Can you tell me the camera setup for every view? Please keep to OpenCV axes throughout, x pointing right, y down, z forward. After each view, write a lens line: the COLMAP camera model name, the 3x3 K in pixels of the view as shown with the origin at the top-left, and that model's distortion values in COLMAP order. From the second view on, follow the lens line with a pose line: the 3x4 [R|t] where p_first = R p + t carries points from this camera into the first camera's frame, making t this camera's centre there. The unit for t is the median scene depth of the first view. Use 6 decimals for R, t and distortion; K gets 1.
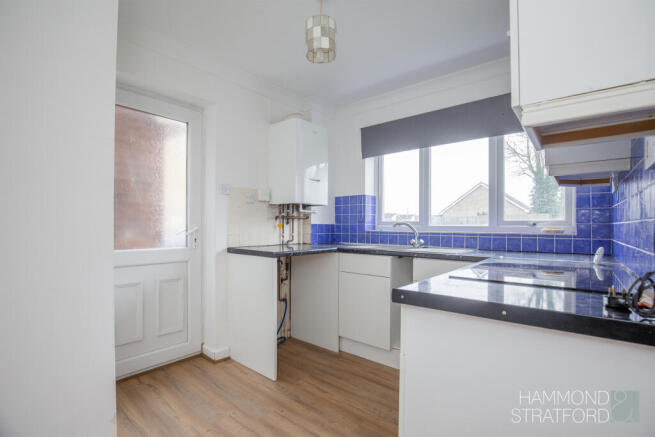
lens RADIAL K [[314.9, 0, 327.5], [0, 314.9, 218.5], [0, 0, 1]] dist [-0.001109, -0.000127]
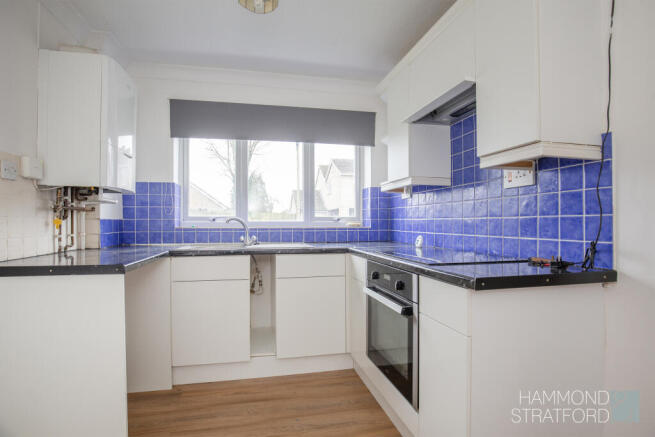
lens RADIAL K [[316.9, 0, 311.5], [0, 316.9, 216.7], [0, 0, 1]] dist [-0.000570, 0.000059]
pose [[0.635638, 0.008778, 0.771937, -0.317180], [-0.013989, 0.999902, 0.000148, 0.006346], [-0.771860, -0.010893, 0.635699, 0.241803]]
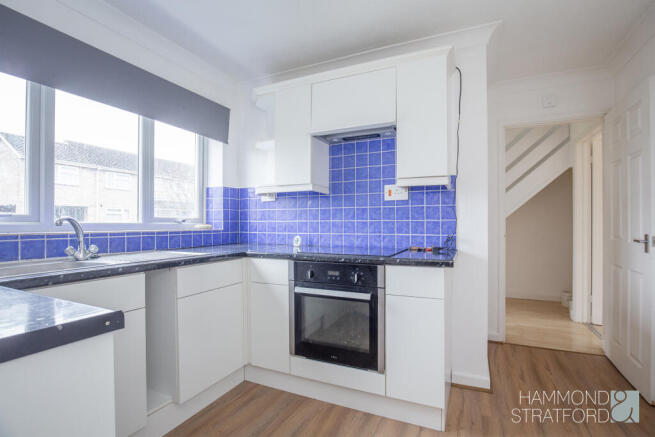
lens RADIAL K [[314.9, 0, 327.5], [0, 314.9, 218.5], [0, 0, 1]] dist [-0.001109, -0.000127]
pose [[-0.247994, 0.013459, 0.968668, -0.402350], [-0.021826, 0.999572, -0.019477, 0.016106], [-0.968516, -0.025972, -0.247594, 0.671963]]
